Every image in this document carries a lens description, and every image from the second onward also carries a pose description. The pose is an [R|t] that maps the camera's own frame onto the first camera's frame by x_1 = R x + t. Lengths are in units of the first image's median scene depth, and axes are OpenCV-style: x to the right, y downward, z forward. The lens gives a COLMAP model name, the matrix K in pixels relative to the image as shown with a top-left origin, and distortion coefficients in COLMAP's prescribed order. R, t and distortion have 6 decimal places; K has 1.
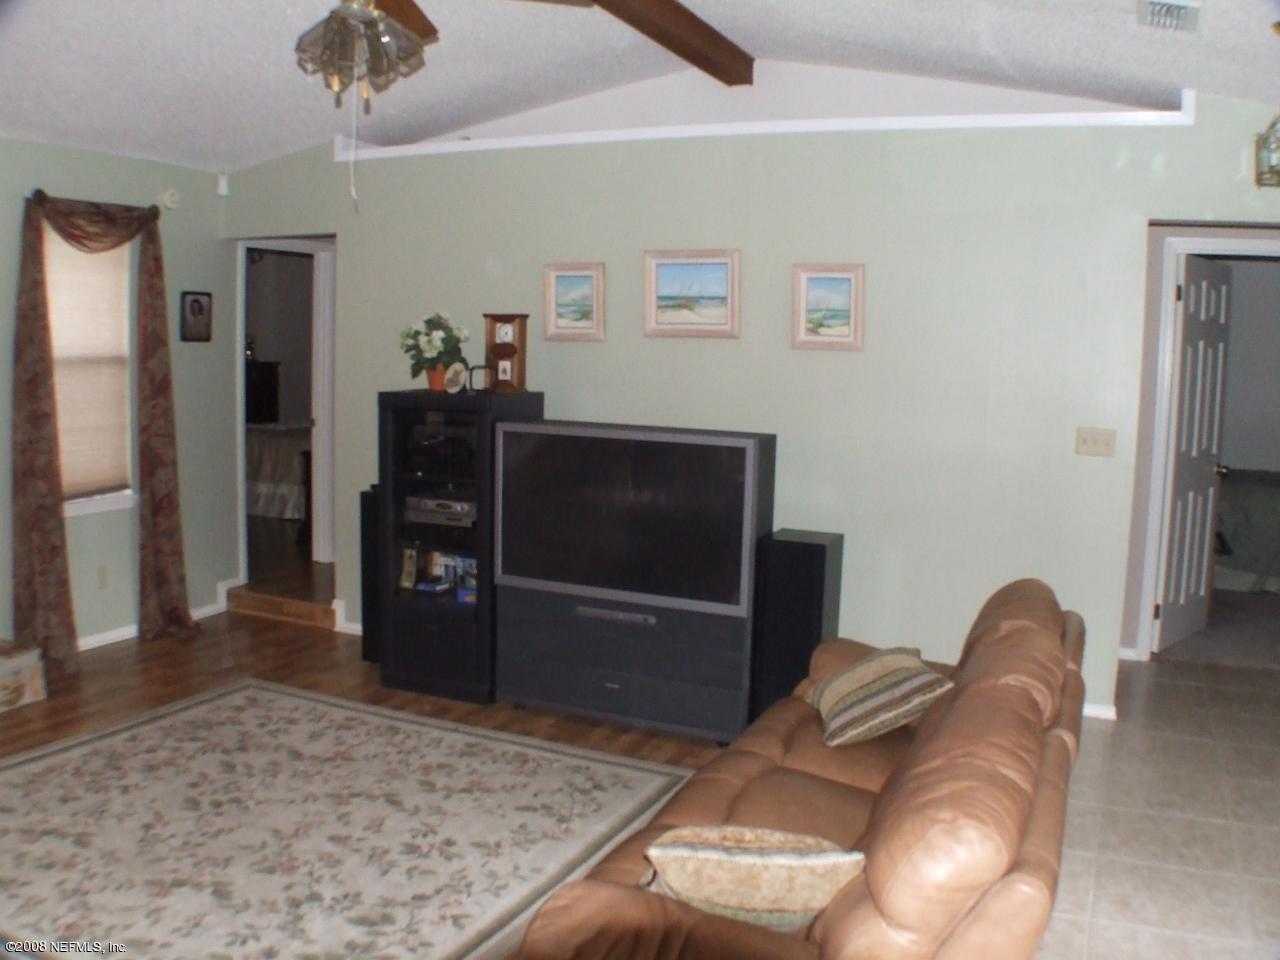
lens RADIAL K [[1143.0, 0, 640.0], [0, 1143.0, 480.0], [0, 0, 1]] dist [-0.204042, 0.075709]
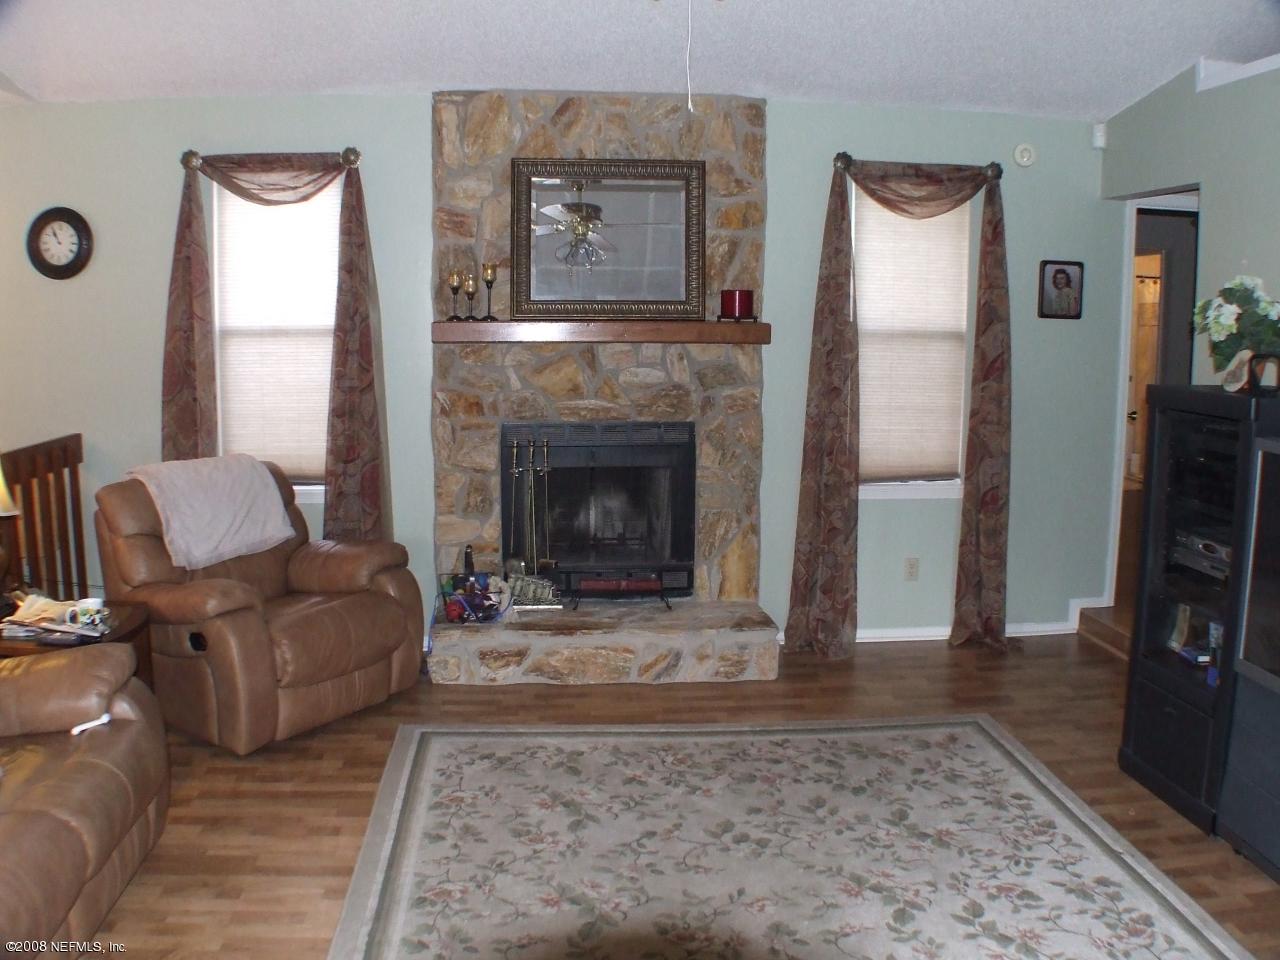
lens RADIAL K [[1143.0, 0, 640.0], [0, 1143.0, 480.0], [0, 0, 1]] dist [-0.204042, 0.075709]
pose [[0.499647, 0.107234, -0.859566, 0.236202], [-0.098855, 0.992884, 0.066404, -0.030605], [0.860570, 0.051794, 0.506692, 0.349223]]
